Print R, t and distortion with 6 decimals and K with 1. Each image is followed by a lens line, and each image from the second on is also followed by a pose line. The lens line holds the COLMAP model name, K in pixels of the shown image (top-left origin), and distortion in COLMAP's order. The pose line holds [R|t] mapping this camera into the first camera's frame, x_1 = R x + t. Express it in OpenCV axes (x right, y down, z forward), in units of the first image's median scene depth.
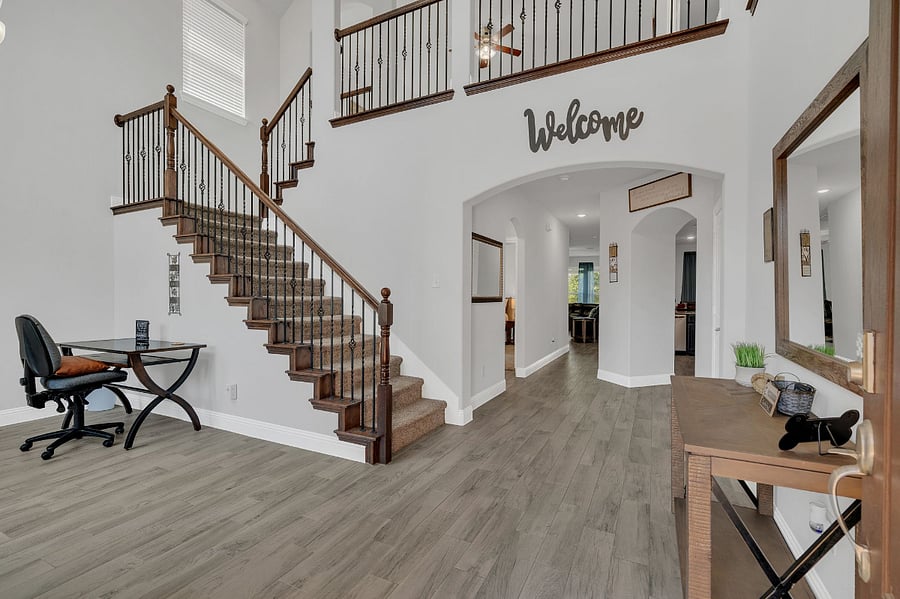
lens RADIAL K [[408.5, 0, 452.9], [0, 408.5, 296.9], [0, 0, 1]] dist [0.005138, 0.000034]
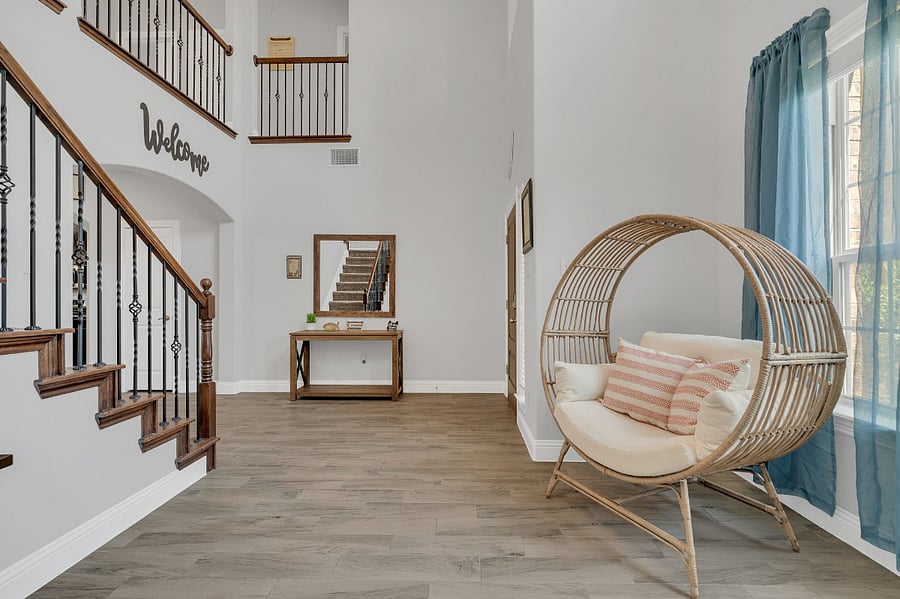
lens RADIAL K [[408.5, 0, 451.9], [0, 408.5, 298.3], [0, 0, 1]] dist [0.005138, 0.000034]
pose [[-0.428009, 0.003580, 0.903767, -1.170661], [0.000925, 0.999993, -0.003523, 0.024422], [-0.903774, -0.000672, -0.428010, 0.839768]]
